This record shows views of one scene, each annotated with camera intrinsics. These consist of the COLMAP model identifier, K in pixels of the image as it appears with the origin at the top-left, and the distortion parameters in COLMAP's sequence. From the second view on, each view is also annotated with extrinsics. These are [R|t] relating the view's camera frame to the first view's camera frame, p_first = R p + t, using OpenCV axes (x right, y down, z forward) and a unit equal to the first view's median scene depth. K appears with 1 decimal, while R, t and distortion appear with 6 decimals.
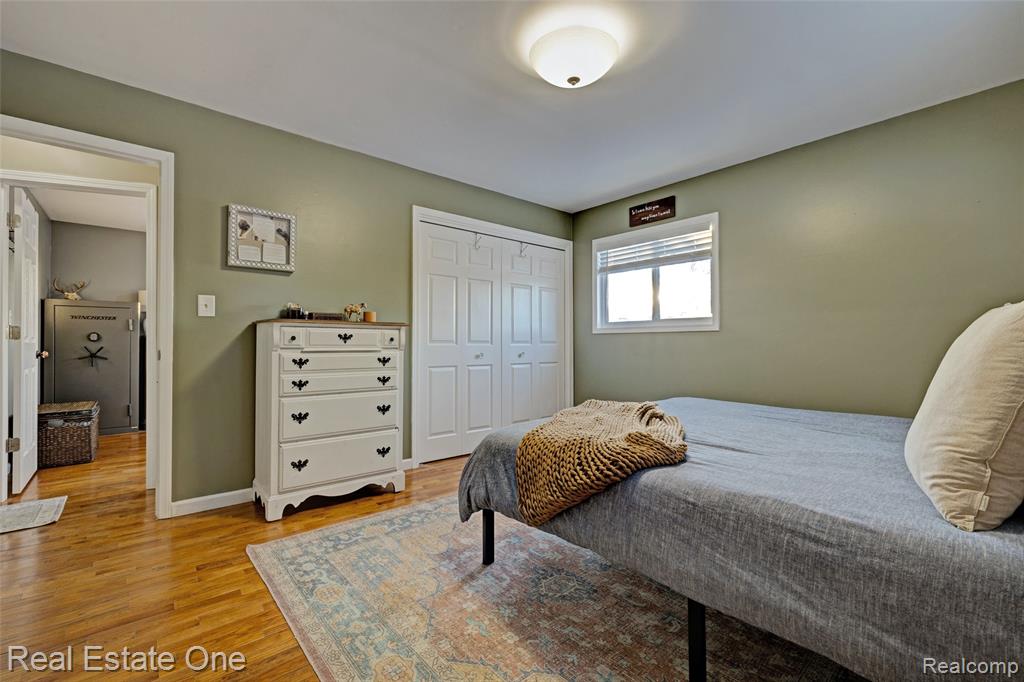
lens RADIAL K [[436.5, 0, 509.1], [0, 436.5, 339.2], [0, 0, 1]] dist [-0.001106, 0.000012]
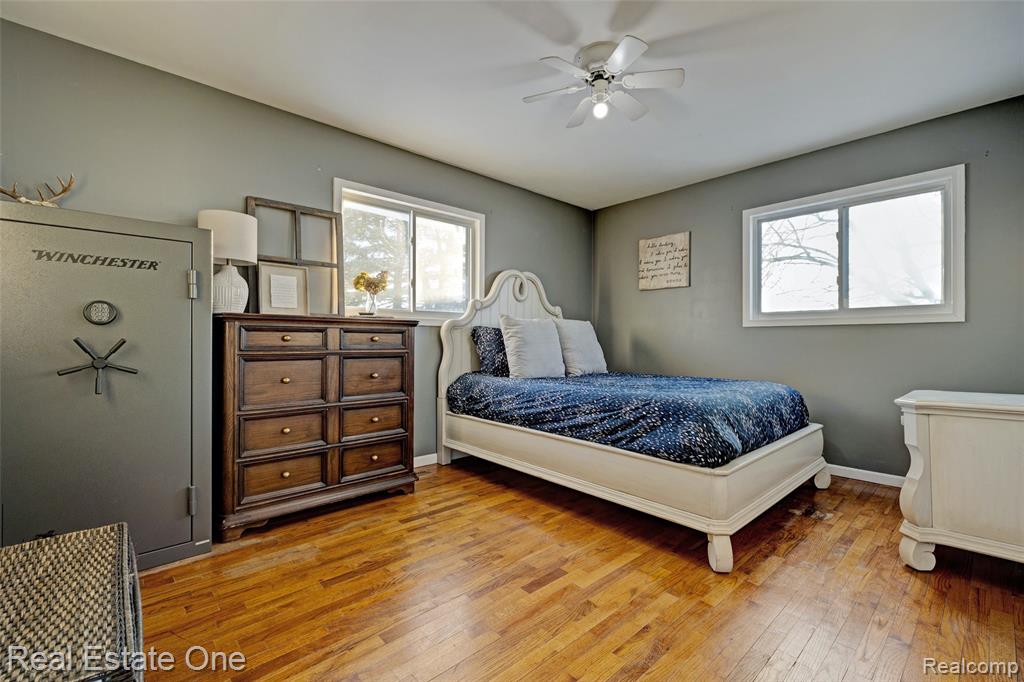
lens RADIAL K [[436.5, 0, 509.1], [0, 436.5, 339.2], [0, 0, 1]] dist [-0.001106, 0.000012]
pose [[0.999740, 0.001262, 0.022774, -0.579169], [-0.001316, 0.999996, 0.002359, 0.015135], [-0.022771, -0.002389, 0.999738, 0.587292]]
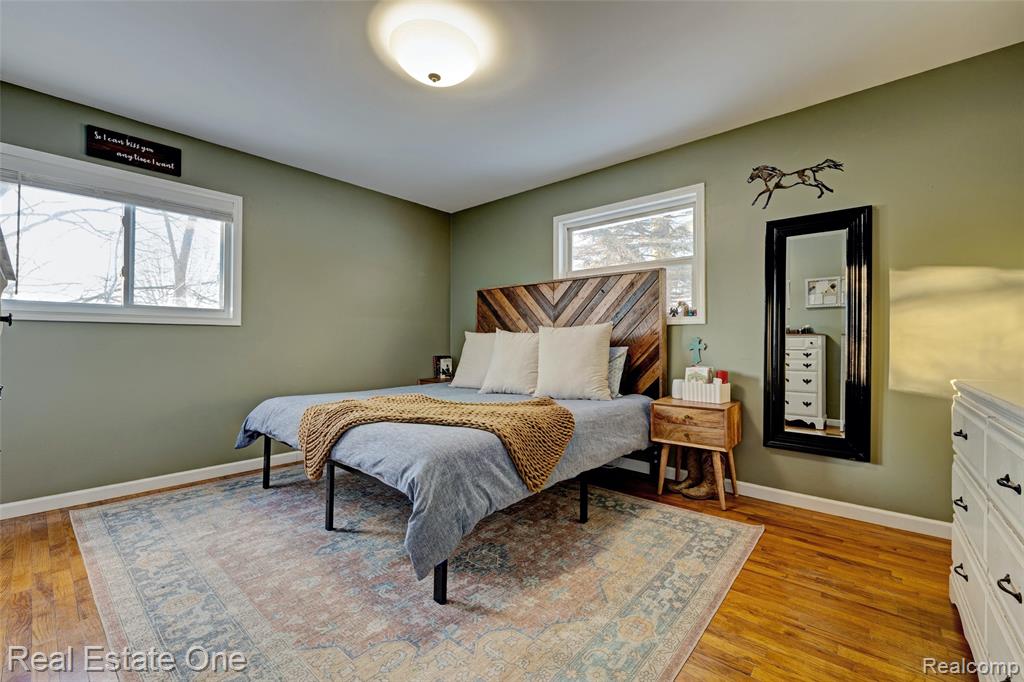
lens RADIAL K [[436.5, 0, 509.1], [0, 436.5, 339.2], [0, 0, 1]] dist [-0.001106, 0.000012]
pose [[-0.137639, 0.005297, 0.990468, -0.992887], [-0.010316, 0.999924, -0.006781, 0.017730], [-0.990429, -0.011151, -0.137574, 1.104103]]
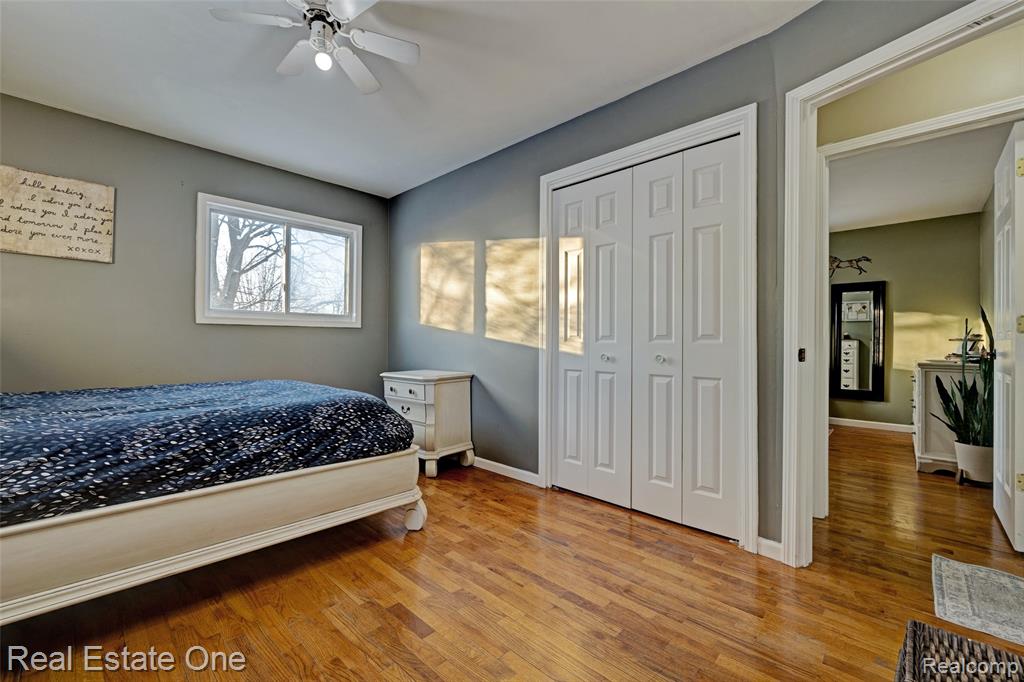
lens RADIAL K [[429.6, 0, 510.8], [0, 429.6, 339.1], [0, 0, 1]] dist [-0.001401, -0.000283]
pose [[-0.093411, 0.005239, 0.995614, -1.210397], [-0.015615, 0.999855, -0.006726, 0.018234], [-0.995505, -0.016175, -0.093316, 1.324811]]
